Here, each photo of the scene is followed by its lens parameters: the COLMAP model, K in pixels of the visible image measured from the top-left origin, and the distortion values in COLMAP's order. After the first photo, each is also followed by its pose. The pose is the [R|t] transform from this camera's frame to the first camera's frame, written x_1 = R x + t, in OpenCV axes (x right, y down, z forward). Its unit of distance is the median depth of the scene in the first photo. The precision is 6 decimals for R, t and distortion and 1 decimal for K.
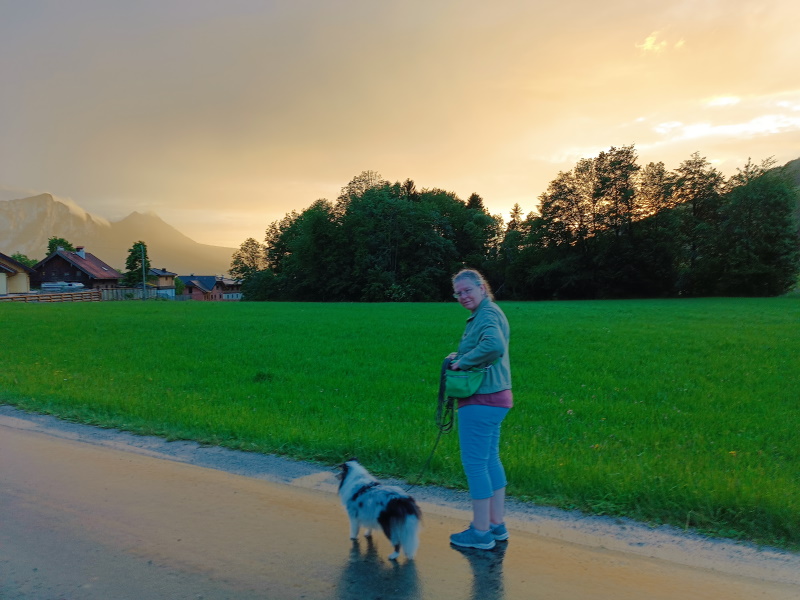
lens RADIAL K [[561.5, 0, 421.6], [0, 561.5, 301.5], [0, 0, 1]] dist [0.030584, -0.039205]
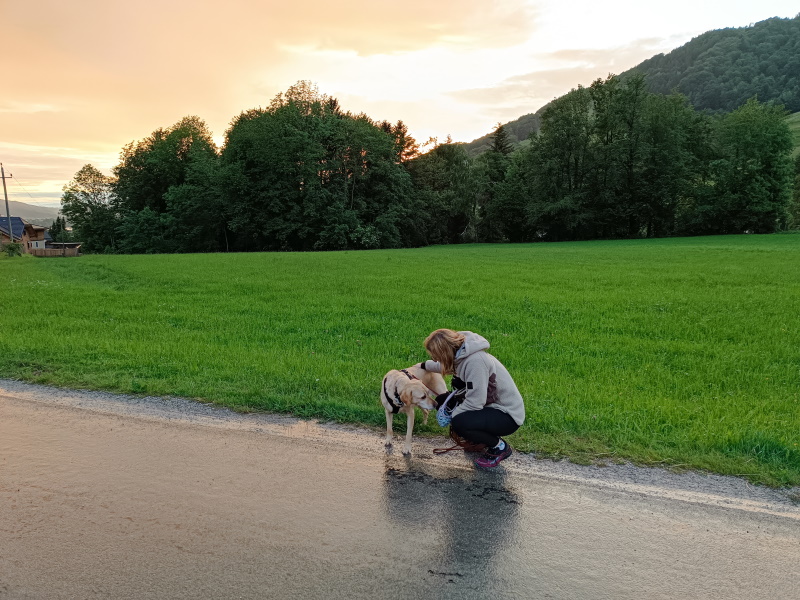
lens RADIAL K [[556.6, 0, 421.8], [0, 556.6, 299.8], [0, 0, 1]] dist [0.032979, -0.036199]
pose [[0.918346, -0.061265, 0.391007, -0.277982], [0.022338, 0.994395, 0.103342, -0.005523], [-0.395147, -0.086169, 0.914568, 0.206461]]
